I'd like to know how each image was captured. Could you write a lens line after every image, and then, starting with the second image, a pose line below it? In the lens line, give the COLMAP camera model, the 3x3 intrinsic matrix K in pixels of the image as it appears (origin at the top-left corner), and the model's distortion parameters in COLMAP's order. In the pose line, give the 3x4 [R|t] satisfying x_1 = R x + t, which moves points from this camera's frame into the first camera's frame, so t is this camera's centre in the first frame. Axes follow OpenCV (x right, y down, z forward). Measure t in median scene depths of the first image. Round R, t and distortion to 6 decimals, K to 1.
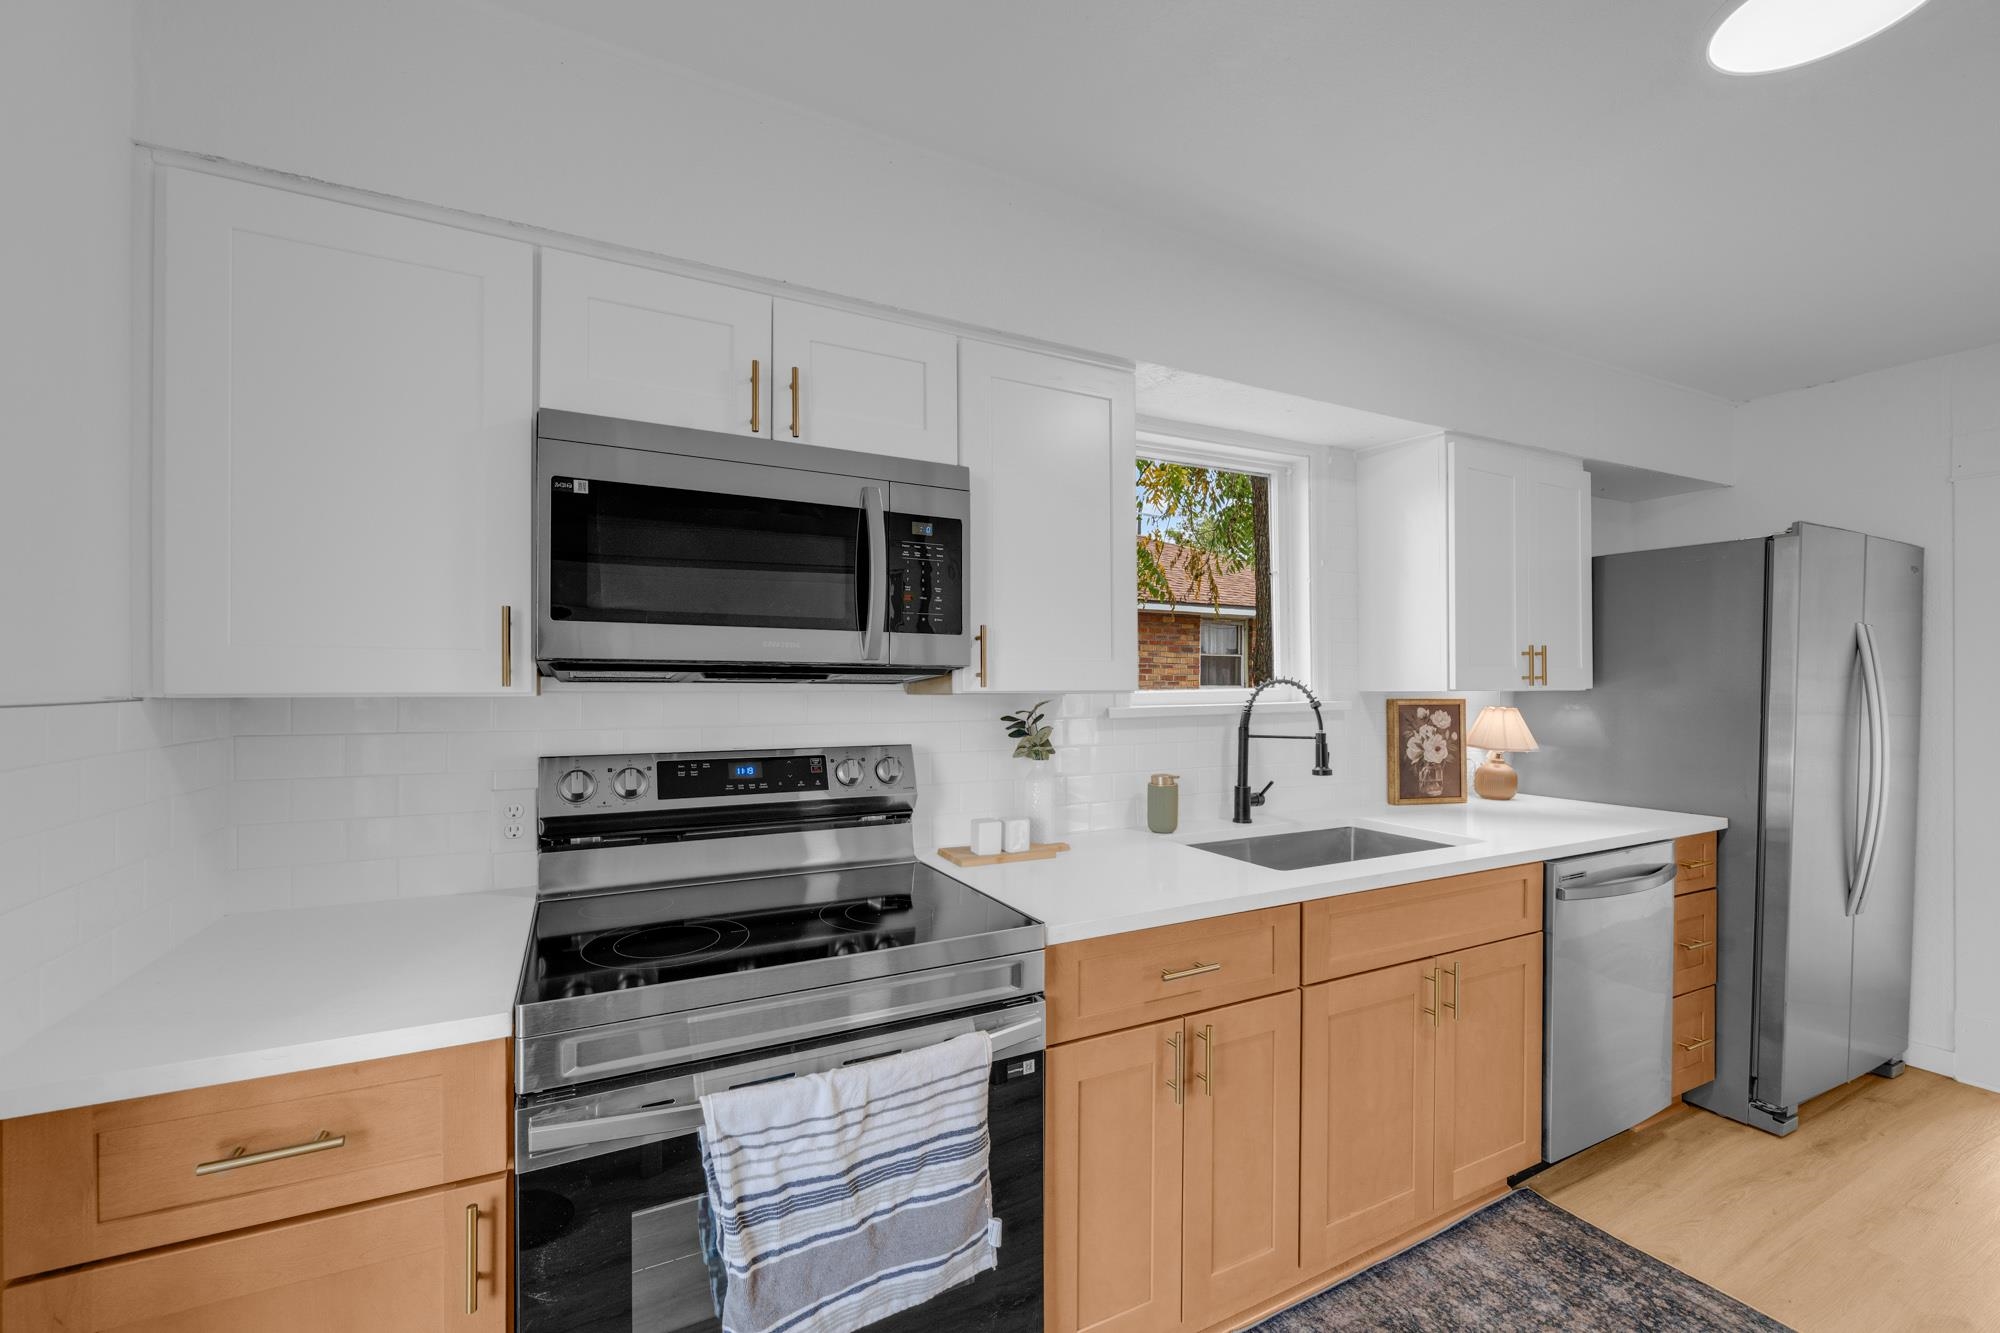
lens RADIAL K [[801.5, 0, 976.3], [0, 801.5, 681.2], [0, 0, 1]] dist [0.001440, 0.000019]
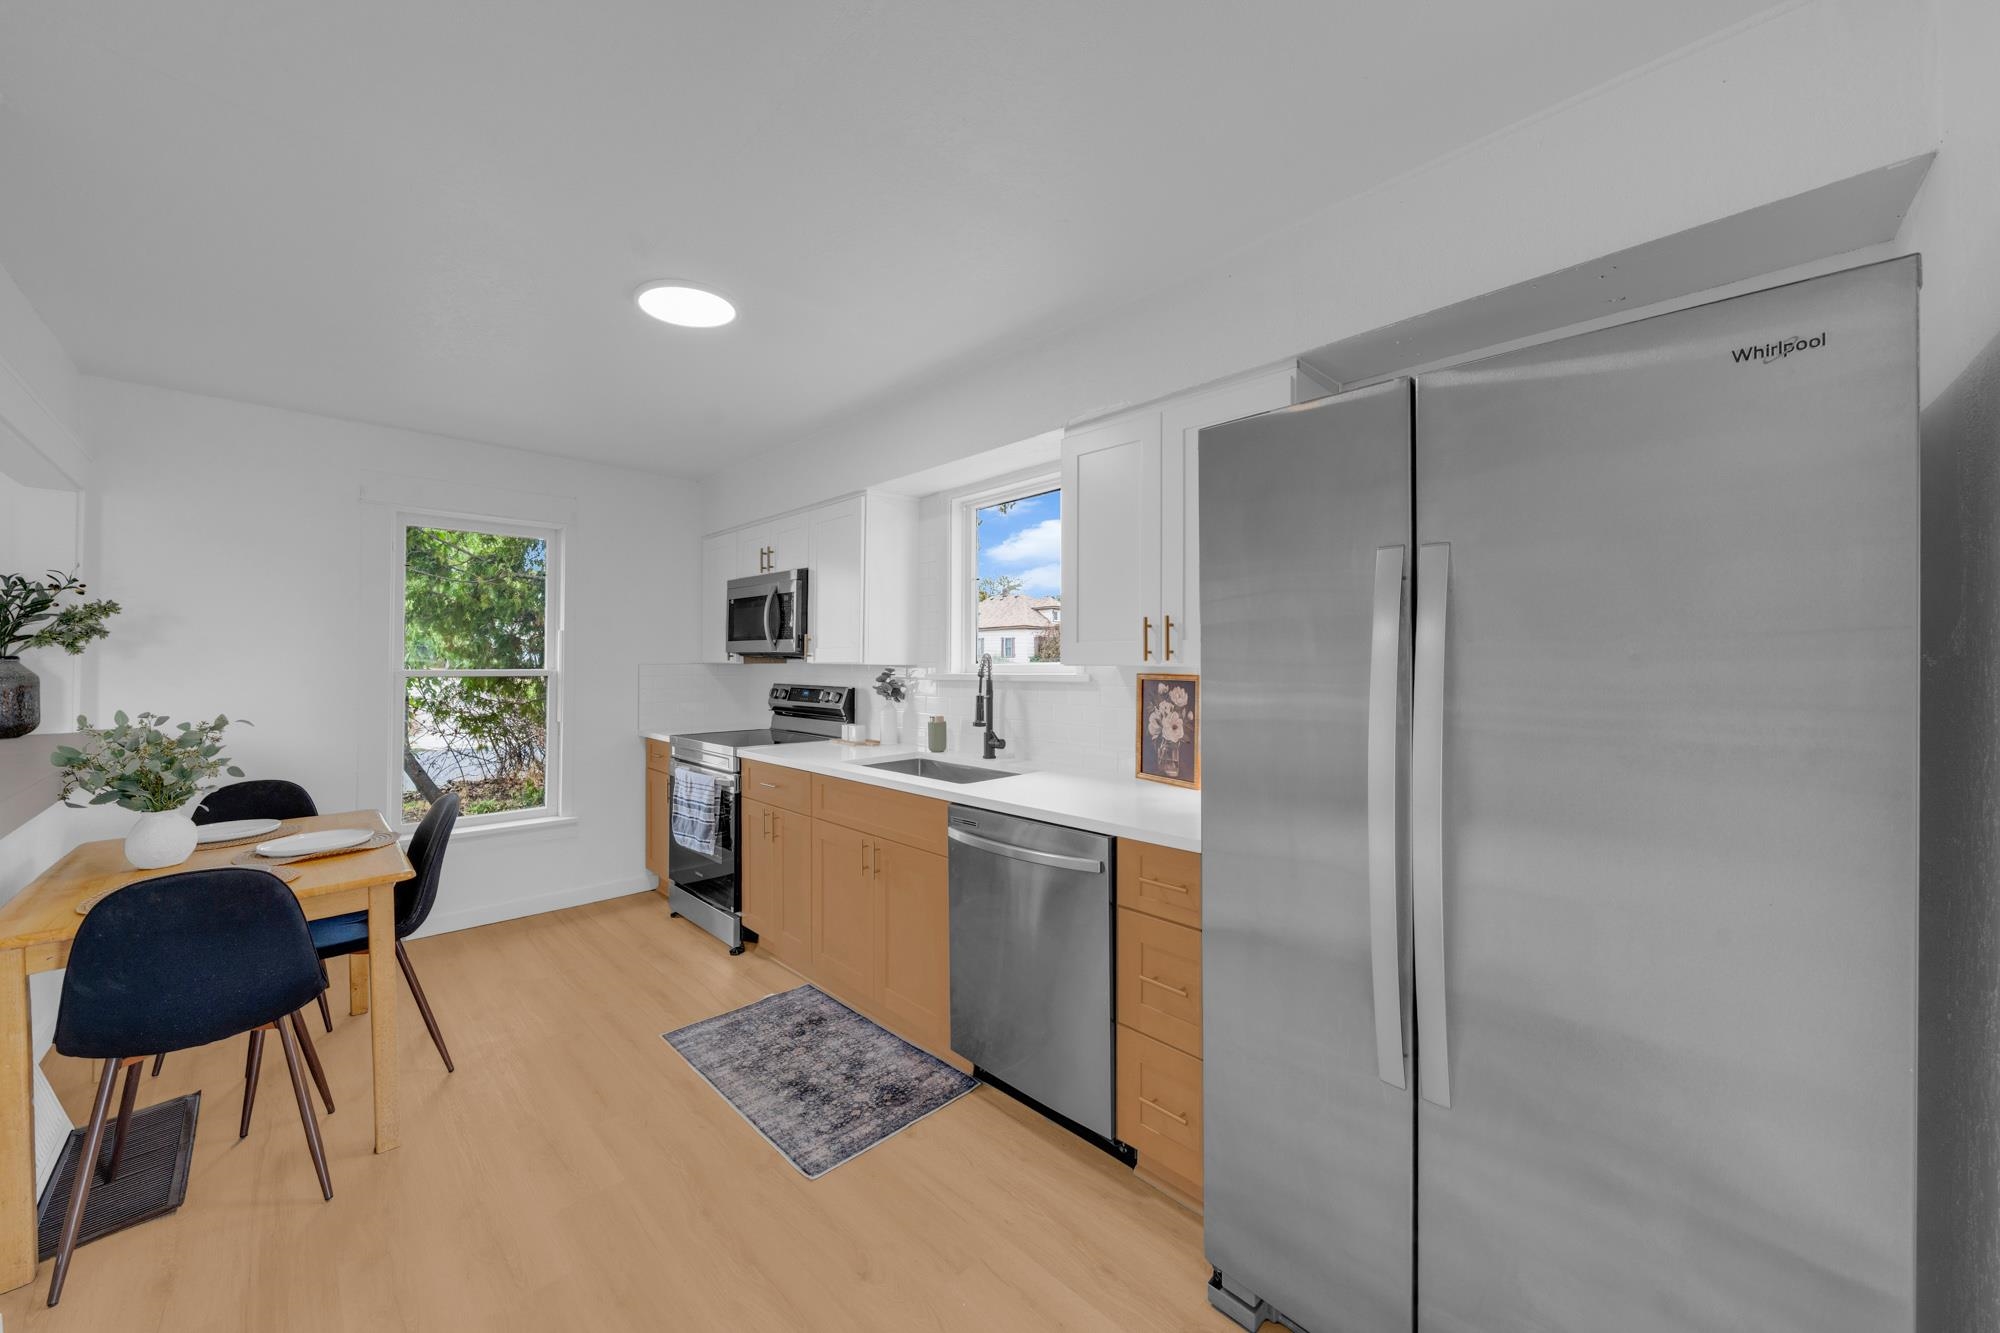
lens RADIAL K [[733.6, 0, 993.0], [0, 733.6, 647.7], [0, 0, 1]] dist [-0.002394, -0.000270]
pose [[0.299251, -0.016704, -0.954028, 1.965877], [0.003963, 0.999860, -0.016264, 0.005017], [0.954166, 0.001086, 0.299275, 0.786186]]
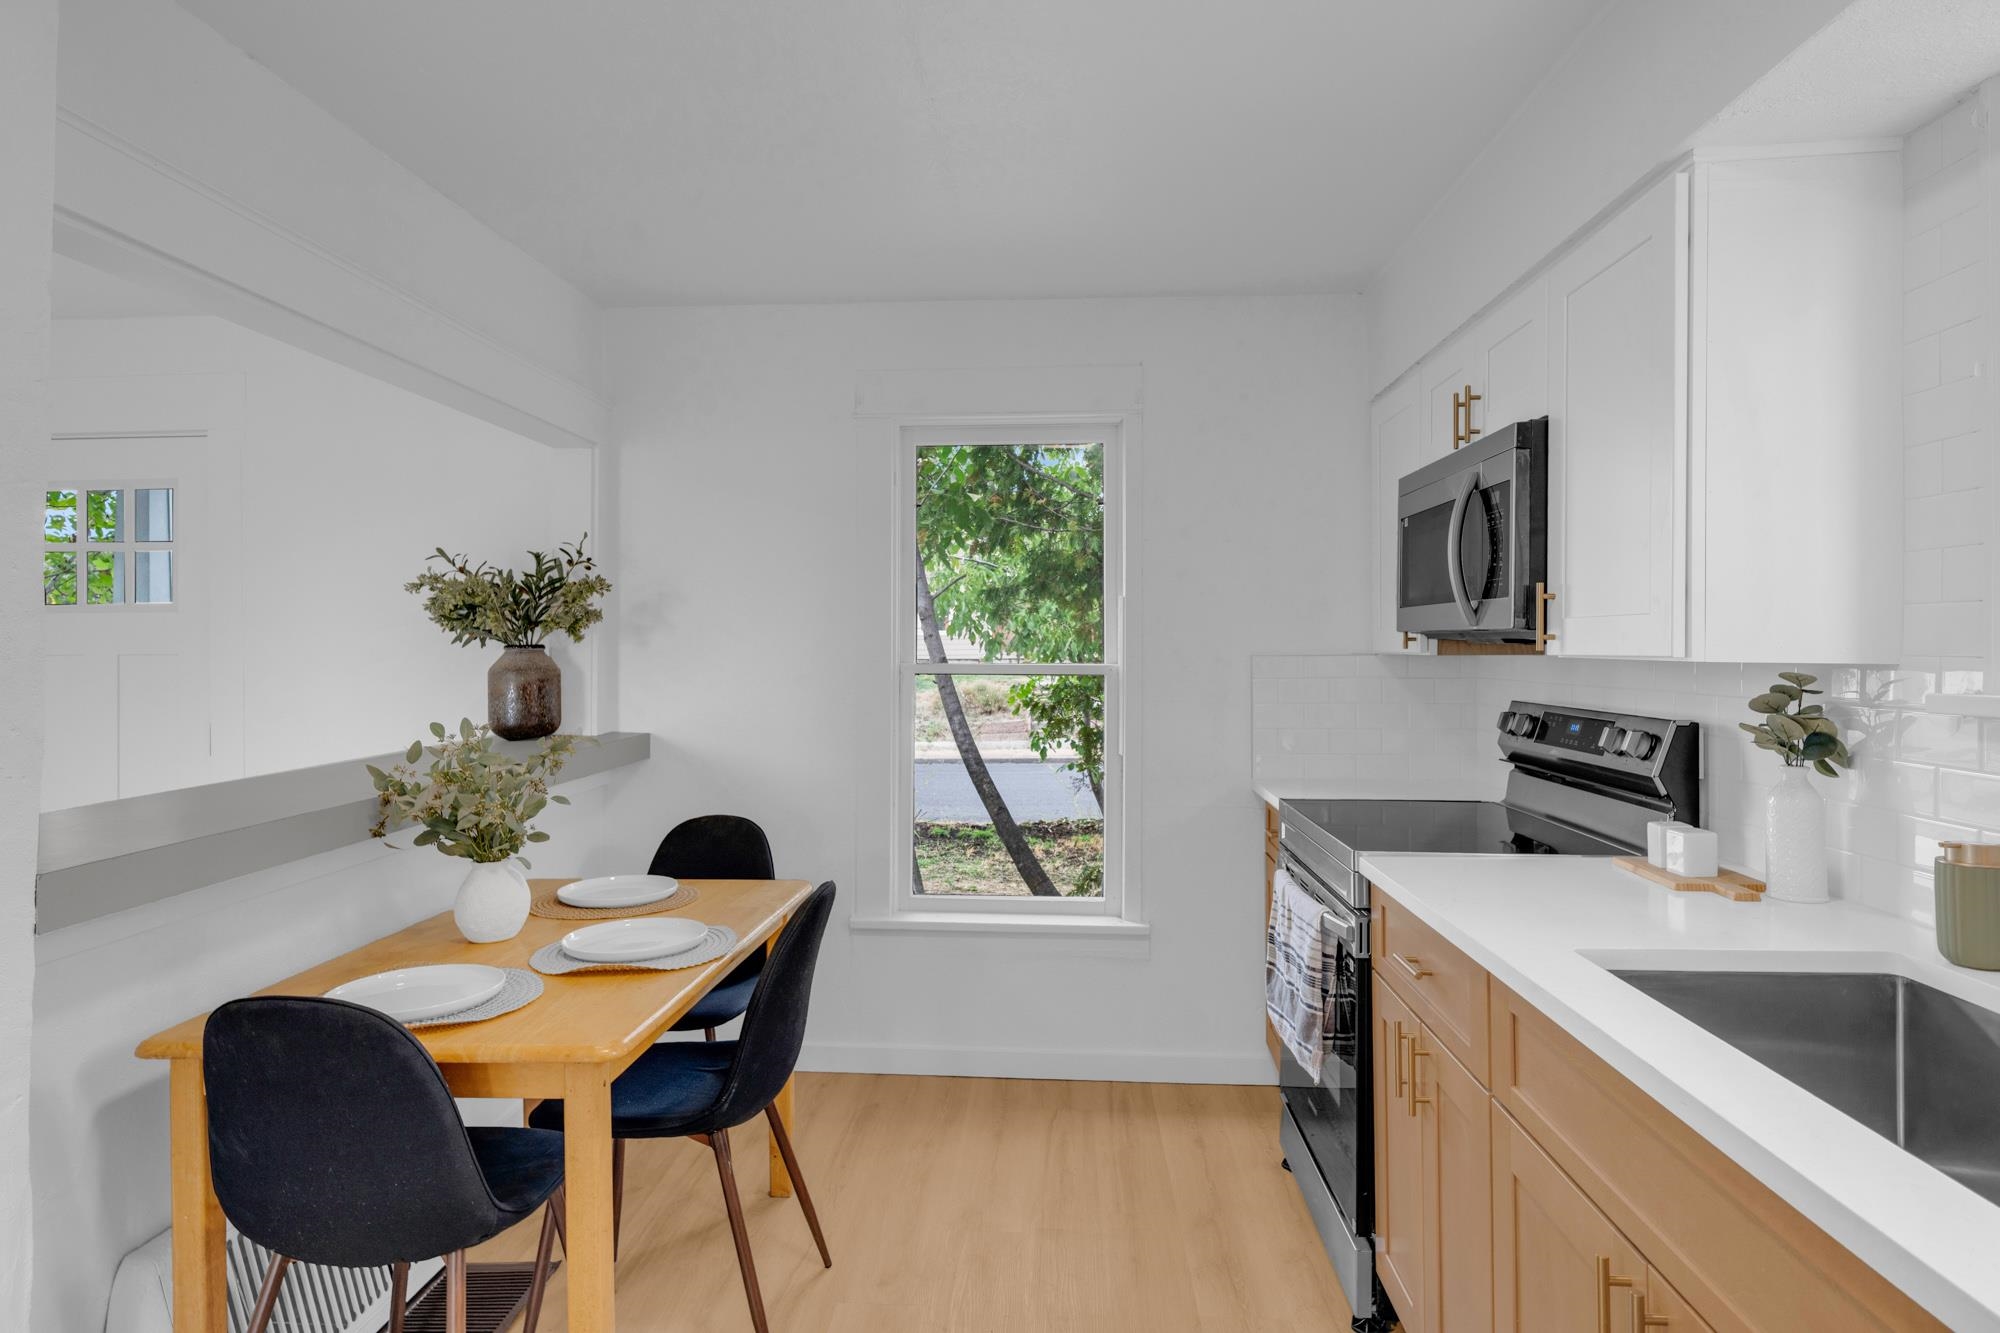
lens RADIAL K [[1103.7, 0, 990.7], [0, 1103.7, 634.5], [0, 0, 1]] dist [0.000083, -0.000542]
pose [[-0.516102, -0.010274, -0.856466, 1.261239], [0.003939, 0.999889, -0.014368, 0.004187], [0.856518, -0.010789, -0.516004, 0.993300]]
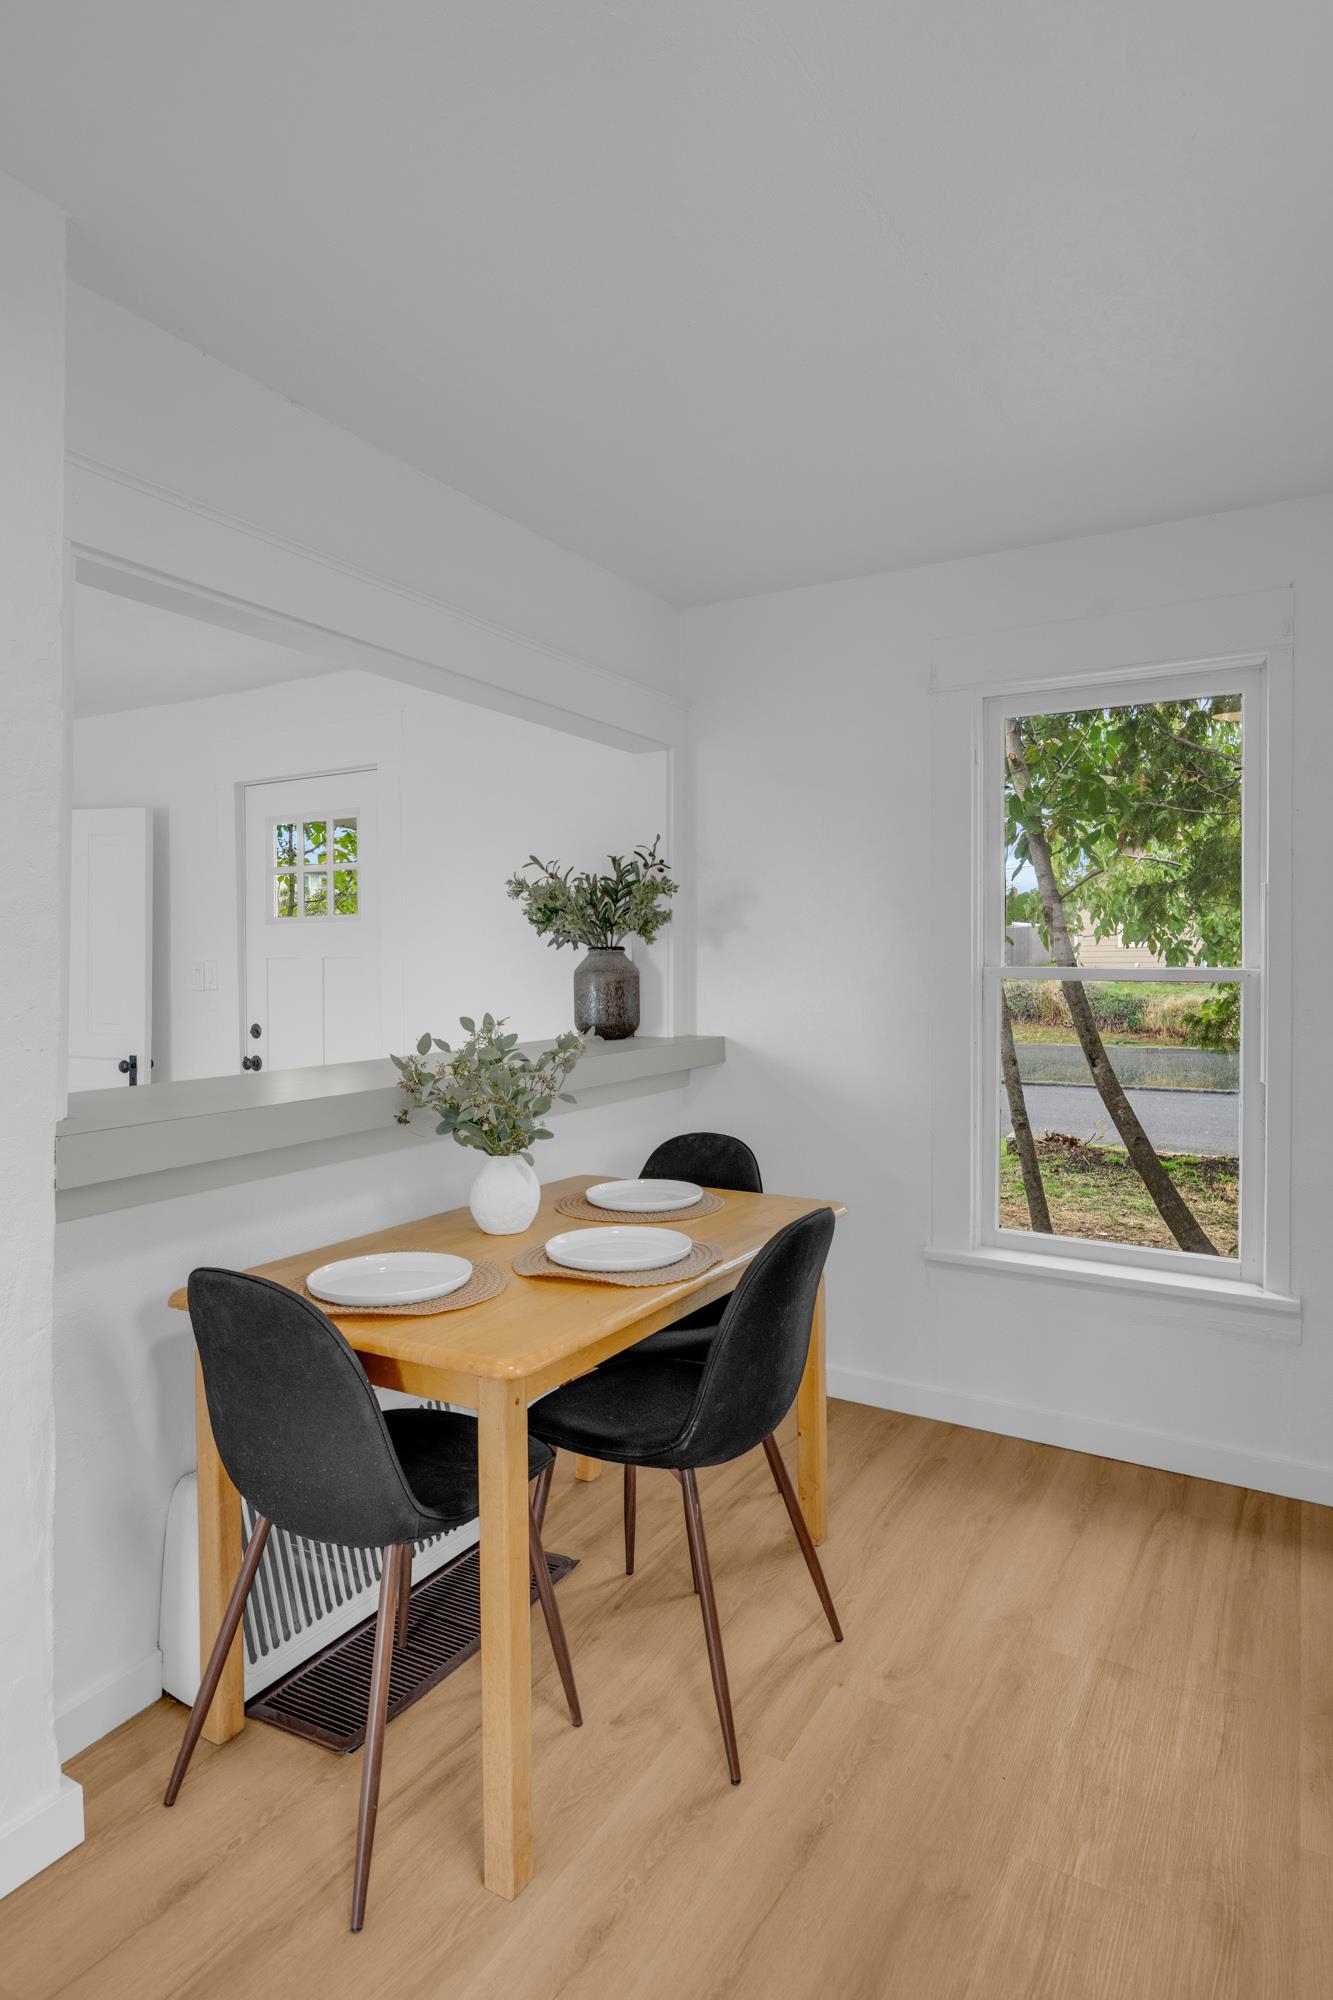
lens RADIAL K [[1103.7, 0, 668.5], [0, 1103.7, 959.8], [0, 0, 1]] dist [0.000083, -0.000542]
pose [[-0.837402, -0.000615, -0.546587, 1.036639], [0.001334, 0.999994, -0.003169, 0.019888], [0.546586, -0.003382, -0.837396, 1.022739]]
